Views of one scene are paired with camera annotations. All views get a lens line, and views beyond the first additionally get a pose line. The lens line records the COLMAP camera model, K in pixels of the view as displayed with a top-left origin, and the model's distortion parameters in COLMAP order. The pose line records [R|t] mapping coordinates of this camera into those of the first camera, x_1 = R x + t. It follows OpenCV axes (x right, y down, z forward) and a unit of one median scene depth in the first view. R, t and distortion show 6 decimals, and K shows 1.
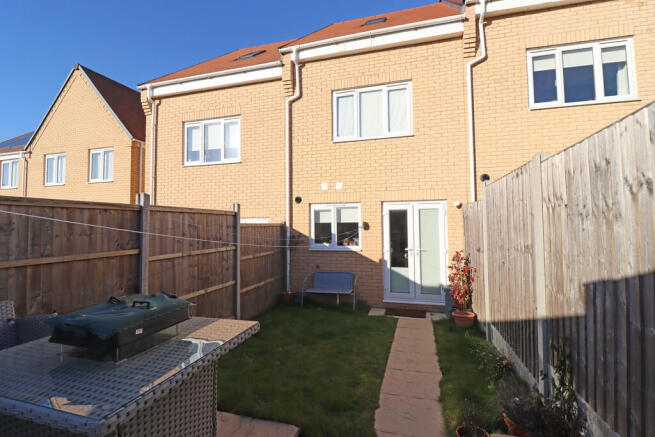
lens RADIAL K [[303.7, 0, 328.1], [0, 303.7, 209.2], [0, 0, 1]] dist [-0.002731, -0.001359]
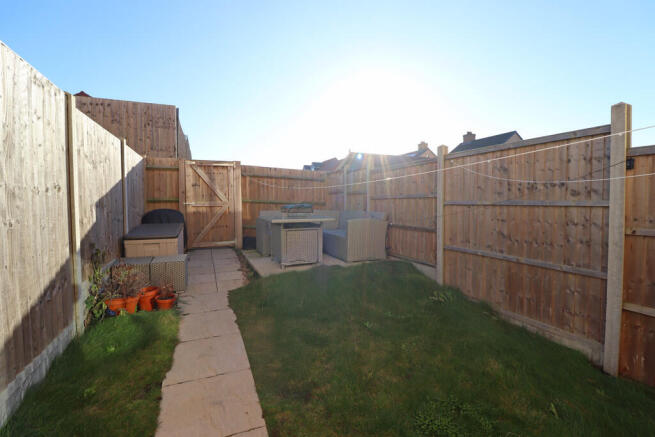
lens RADIAL K [[303.7, 0, 328.1], [0, 303.7, 209.2], [0, 0, 1]] dist [-0.002731, -0.001359]
pose [[-0.778500, 0.037484, -0.626524, 0.368425], [0.046549, 0.998914, 0.001922, 0.140078], [0.625916, -0.027668, -0.779400, 1.305414]]
